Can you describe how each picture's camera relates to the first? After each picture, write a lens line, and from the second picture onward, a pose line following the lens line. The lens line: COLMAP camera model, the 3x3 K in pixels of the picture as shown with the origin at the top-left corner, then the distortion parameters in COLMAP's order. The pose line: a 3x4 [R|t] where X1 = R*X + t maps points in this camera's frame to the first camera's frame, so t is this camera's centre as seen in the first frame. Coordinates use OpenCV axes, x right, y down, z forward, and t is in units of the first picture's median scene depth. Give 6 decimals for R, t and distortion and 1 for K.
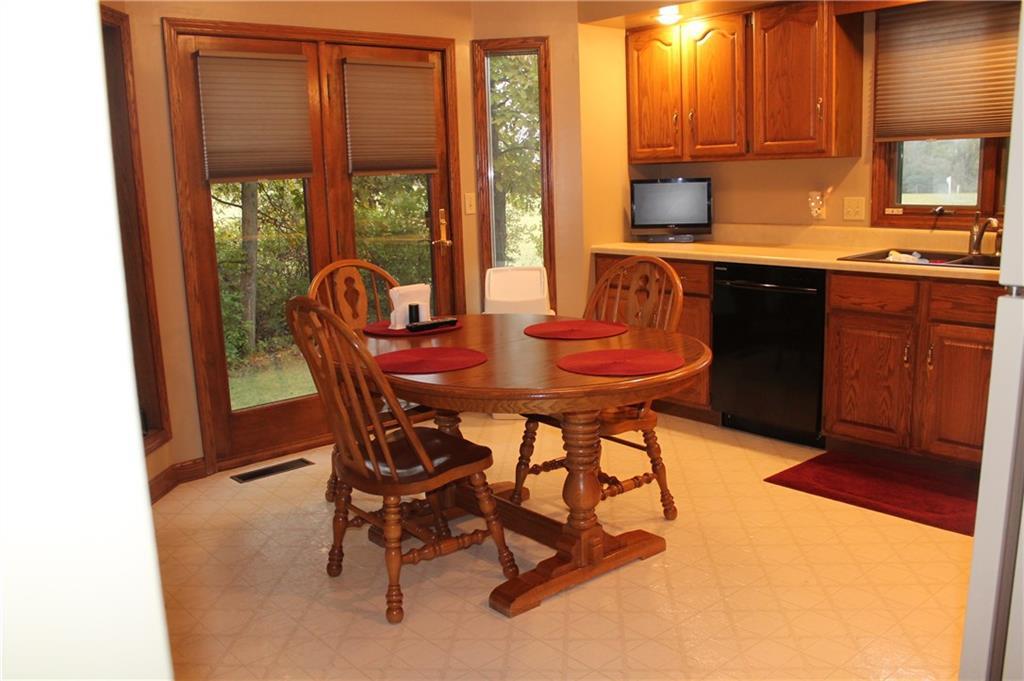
lens RADIAL K [[877.9, 0, 510.3], [0, 877.9, 345.9], [0, 0, 1]] dist [-0.156520, 0.150459]
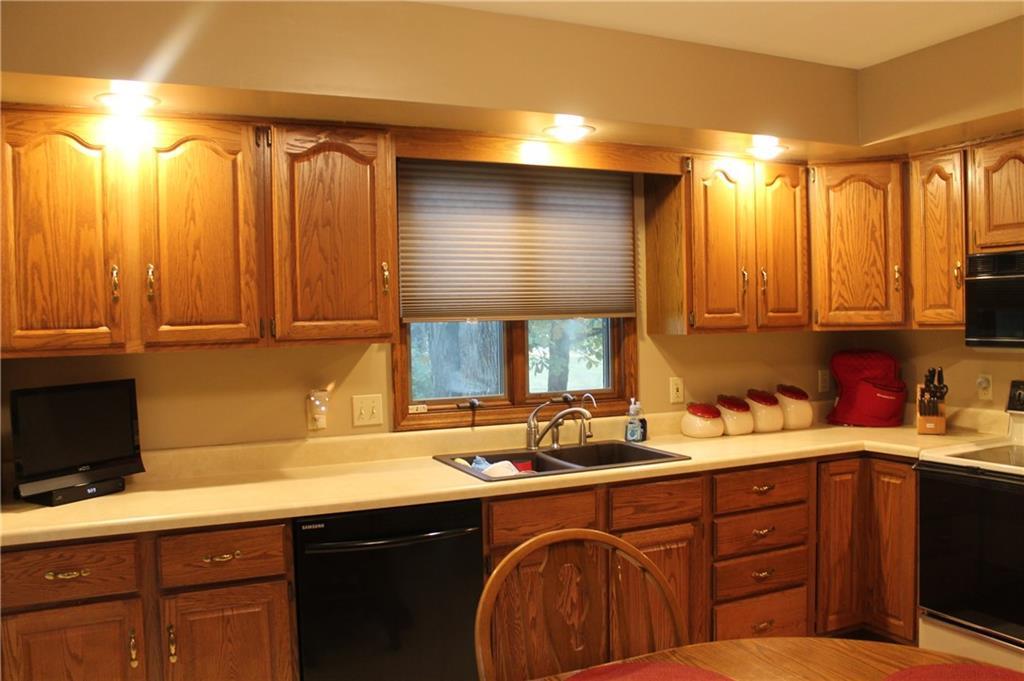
lens RADIAL K [[877.9, 0, 511.9], [0, 877.9, 345.7], [0, 0, 1]] dist [-0.156520, 0.150459]
pose [[0.273130, -0.006134, 0.961958, -0.302651], [0.195572, 0.979450, -0.049284, -0.155447], [-0.941887, 0.201593, 0.268717, 0.676160]]
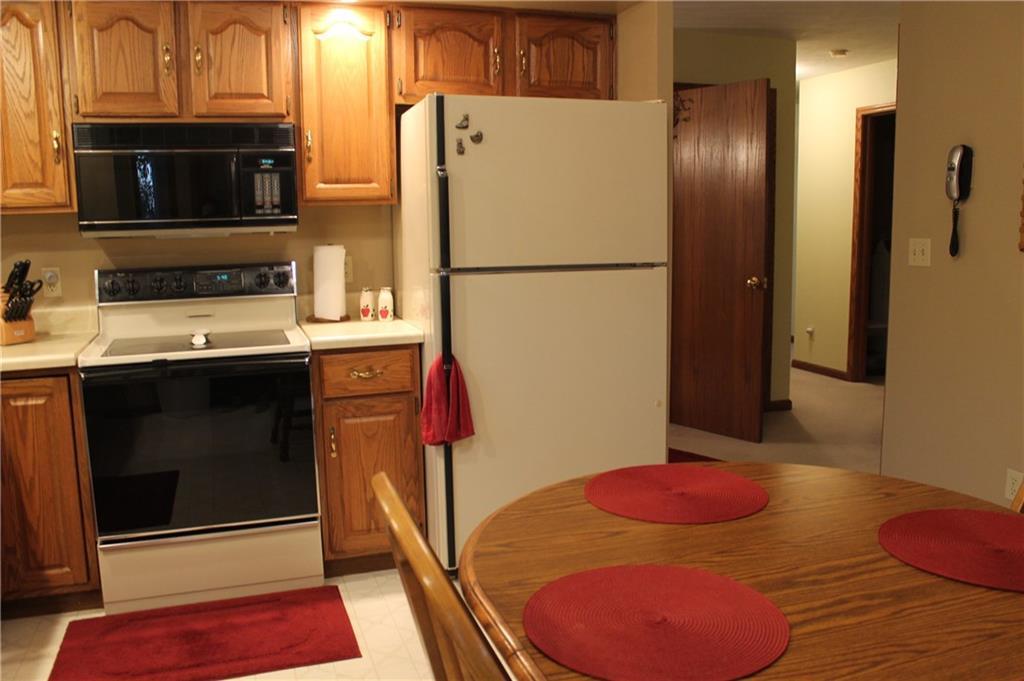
lens RADIAL K [[877.9, 0, 514.0], [0, 877.9, 343.2], [0, 0, 1]] dist [-0.156520, 0.150459]
pose [[-0.922328, -0.012038, 0.386219, -0.021101], [0.115924, 0.944854, 0.306288, -0.193143], [-0.368608, 0.327270, -0.870070, 0.972720]]
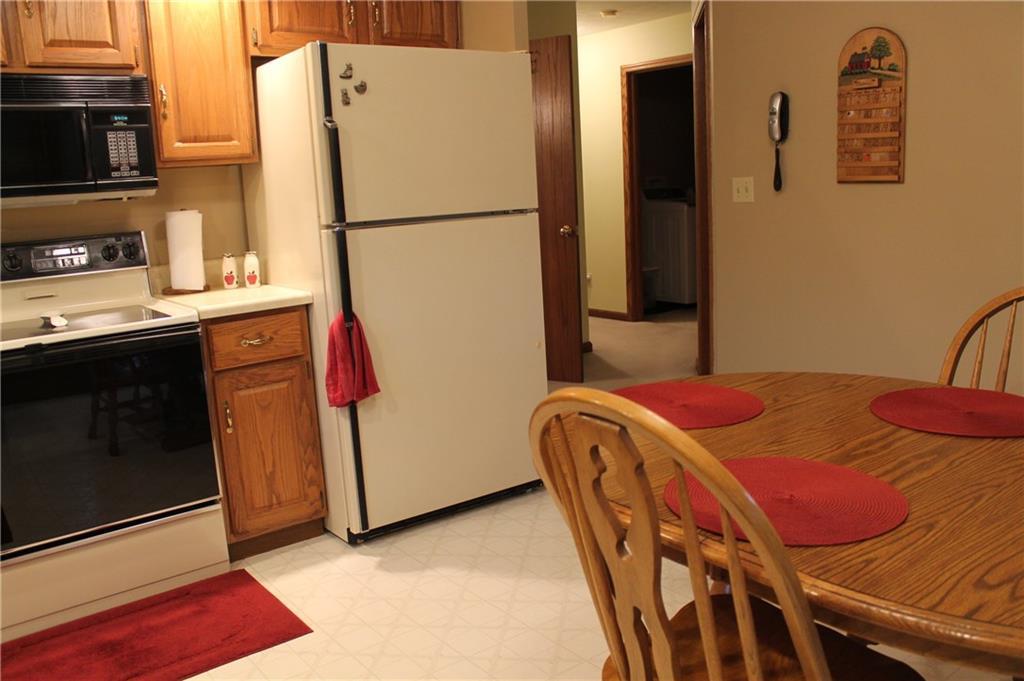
lens RADIAL K [[877.9, 0, 512.9], [0, 877.9, 339.4], [0, 0, 1]] dist [-0.156520, 0.150459]
pose [[-0.994571, 0.067534, 0.079169, 0.110314], [0.092080, 0.925557, 0.367239, -0.193428], [-0.048474, 0.372536, -0.926751, 1.012465]]
